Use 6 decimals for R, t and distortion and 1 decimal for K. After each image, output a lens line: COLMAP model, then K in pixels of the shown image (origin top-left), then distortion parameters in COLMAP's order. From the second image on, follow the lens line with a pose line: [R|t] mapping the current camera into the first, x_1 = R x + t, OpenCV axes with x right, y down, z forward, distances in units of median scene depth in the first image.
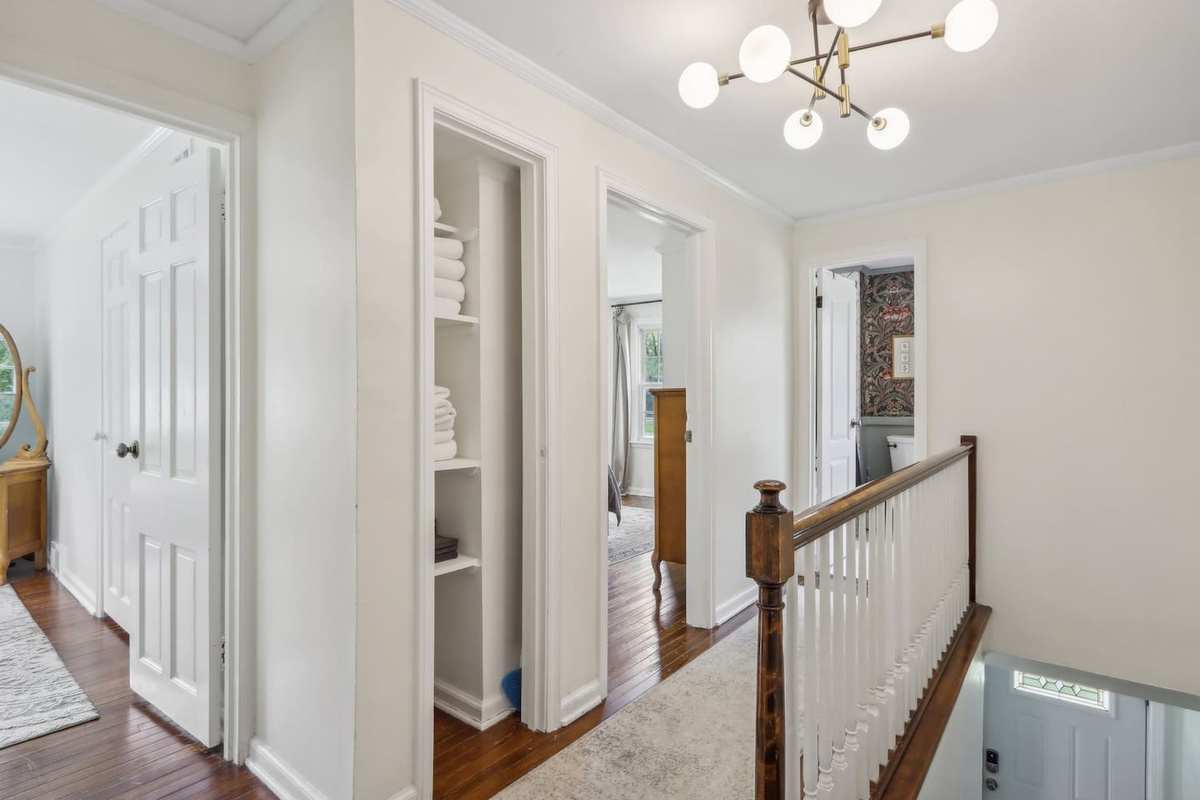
lens RADIAL K [[578.7, 0, 598.1], [0, 578.7, 396.1], [0, 0, 1]] dist [0.000070, 0.000270]
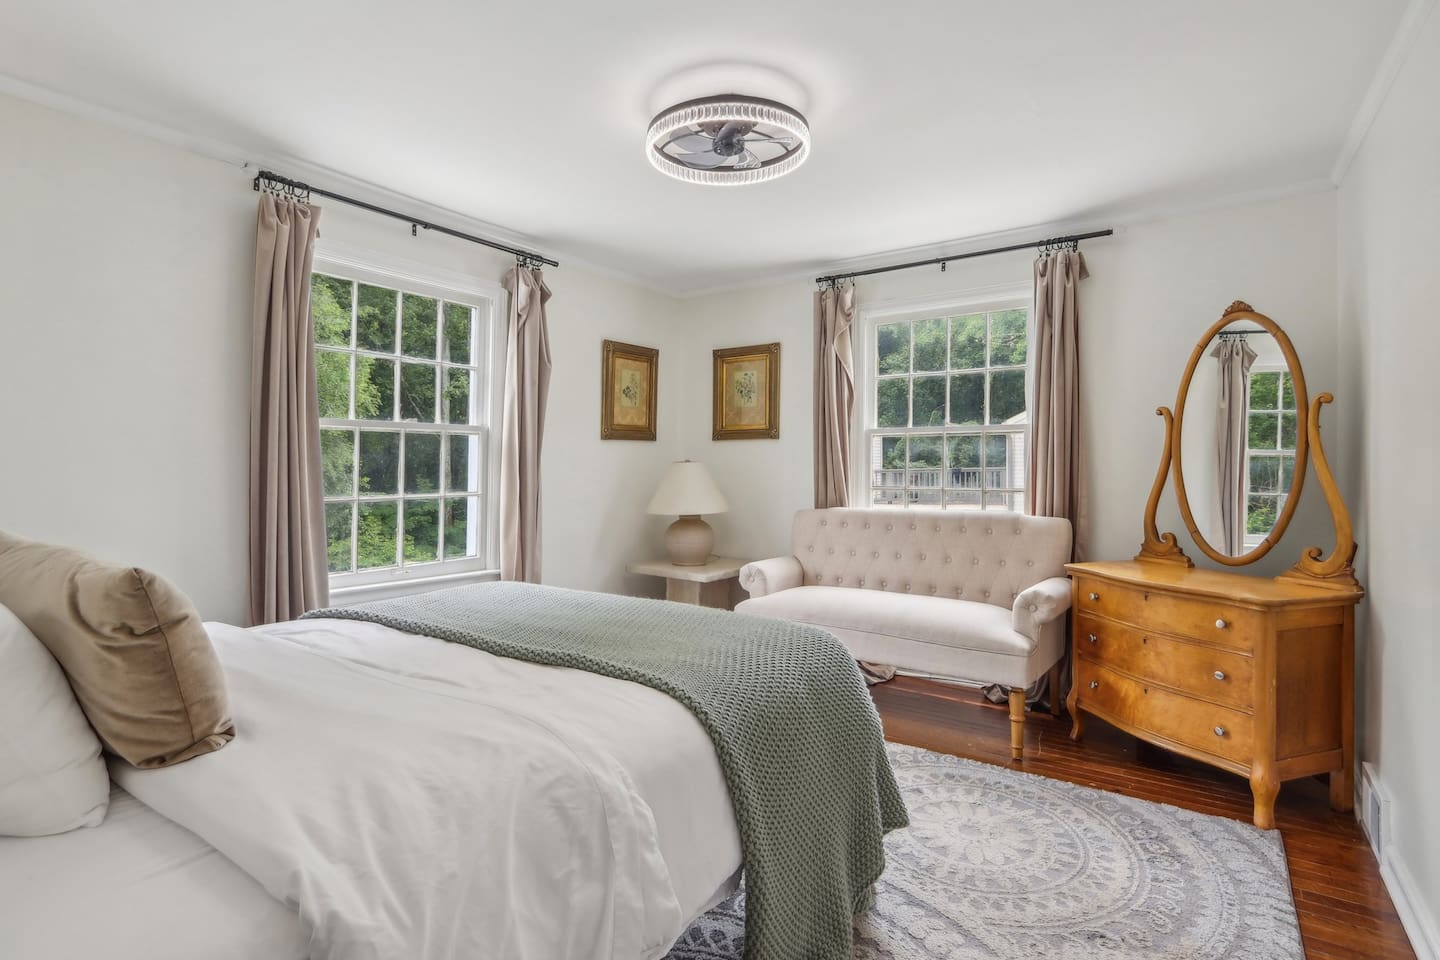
lens RADIAL K [[694.4, 0, 725.9], [0, 694.4, 477.3], [0, 0, 1]] dist [0.000070, 0.000270]
pose [[0.075525, -0.003470, -0.997138, -0.428711], [-0.009620, 0.999945, -0.004208, 0.029989], [0.997098, 0.009910, 0.075487, 0.447335]]
